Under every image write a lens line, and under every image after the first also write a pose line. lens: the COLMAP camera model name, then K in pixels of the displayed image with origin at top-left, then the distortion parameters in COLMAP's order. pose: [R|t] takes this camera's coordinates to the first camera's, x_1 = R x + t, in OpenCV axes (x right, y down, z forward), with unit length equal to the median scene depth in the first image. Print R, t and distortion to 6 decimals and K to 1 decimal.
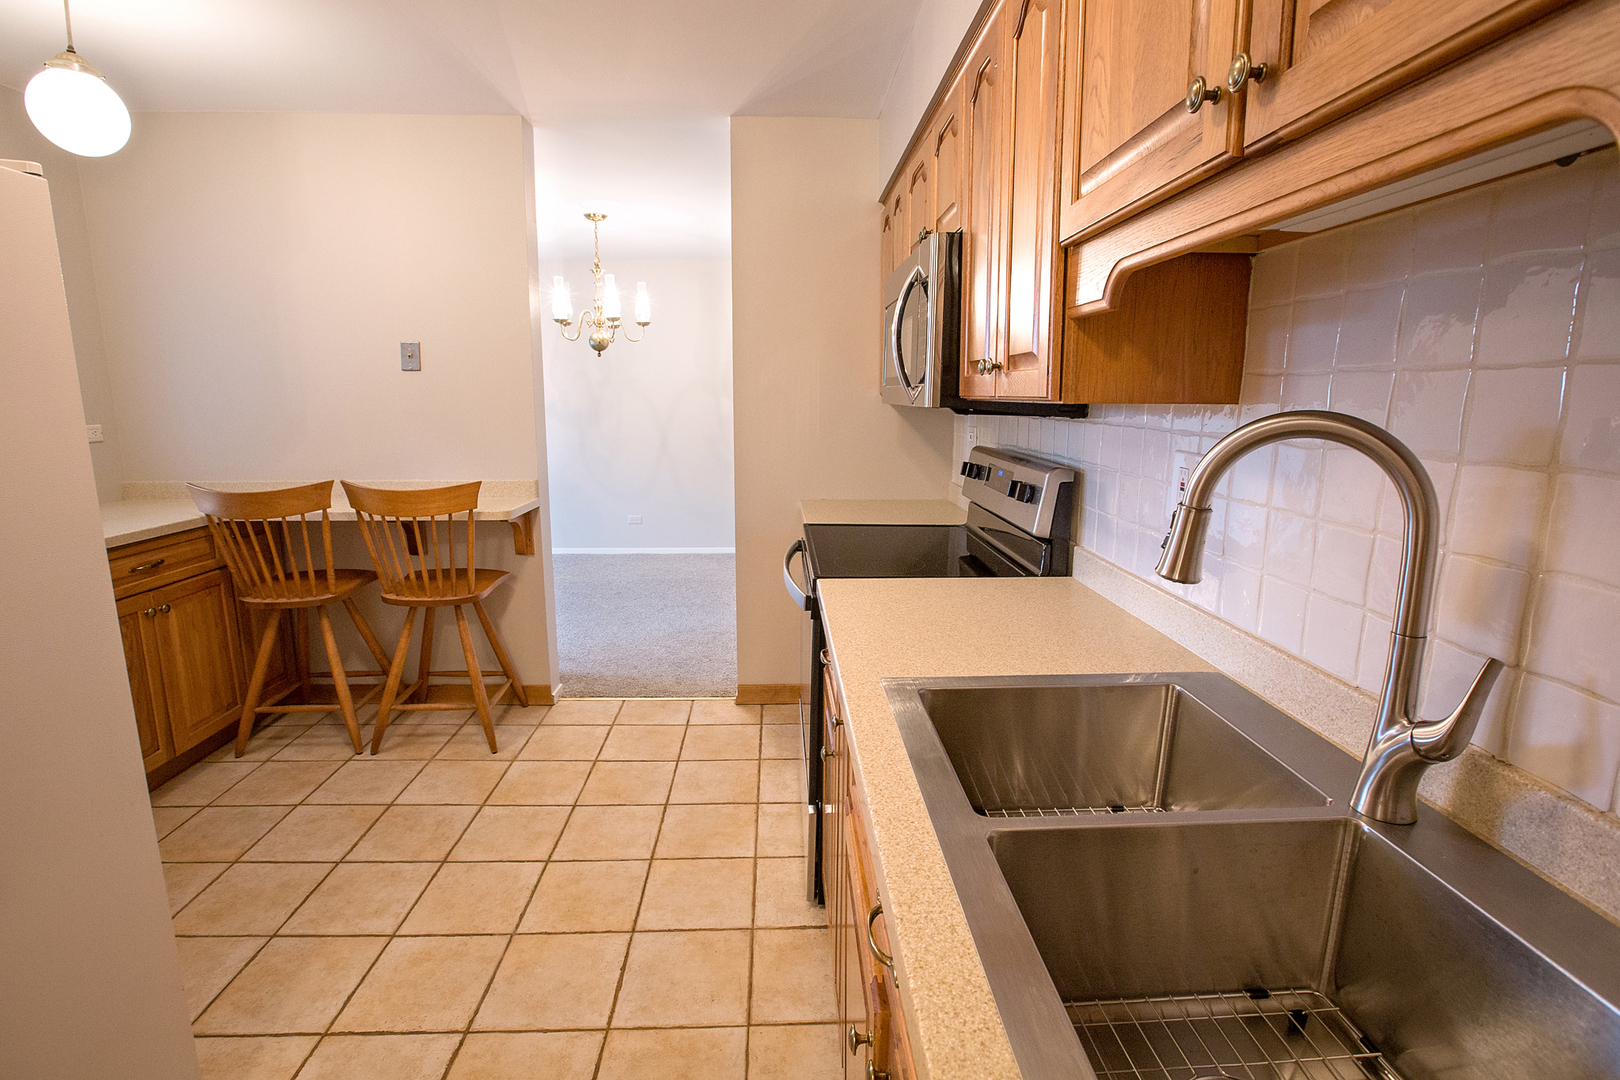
lens RADIAL K [[761.1, 0, 812.2], [0, 761.1, 530.8], [0, 0, 1]] dist [-0.010706, 0.000177]
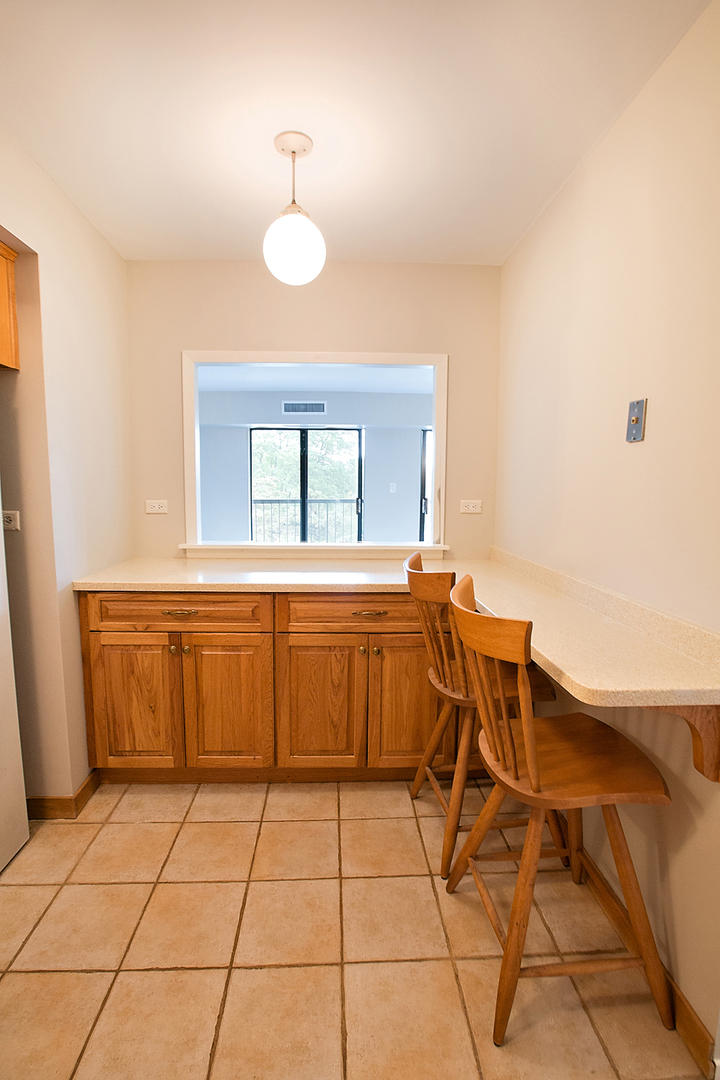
lens RADIAL K [[507.4, 0, 355.2], [0, 507.4, 544.5], [0, 0, 1]] dist [-0.010706, 0.000177]
pose [[-0.019394, 0.117750, -0.992854, -0.085552], [-0.180557, 0.976301, 0.119313, -0.211552], [0.983373, 0.181581, 0.002327, 1.266028]]
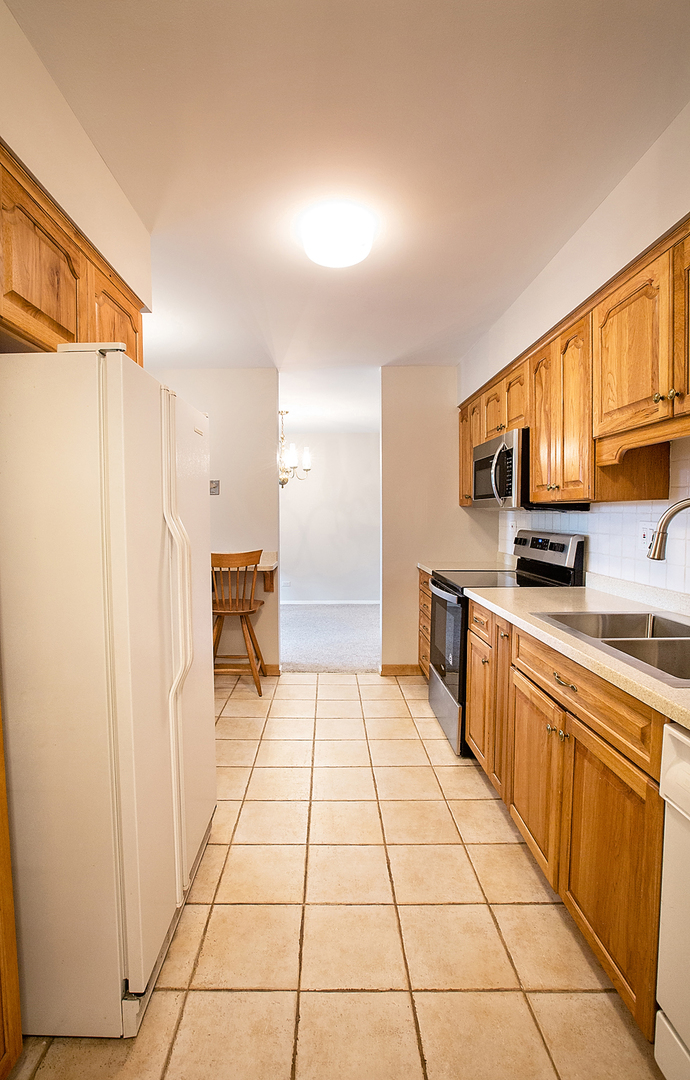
lens RADIAL K [[498.3, 0, 339.6], [0, 498.3, 543.6], [0, 0, 1]] dist [-0.000474, 0.000197]
pose [[0.999126, -0.006930, -0.041217, -0.265094], [0.002133, 0.993328, -0.115308, 0.095953], [0.041741, 0.115119, 0.992474, -0.380036]]
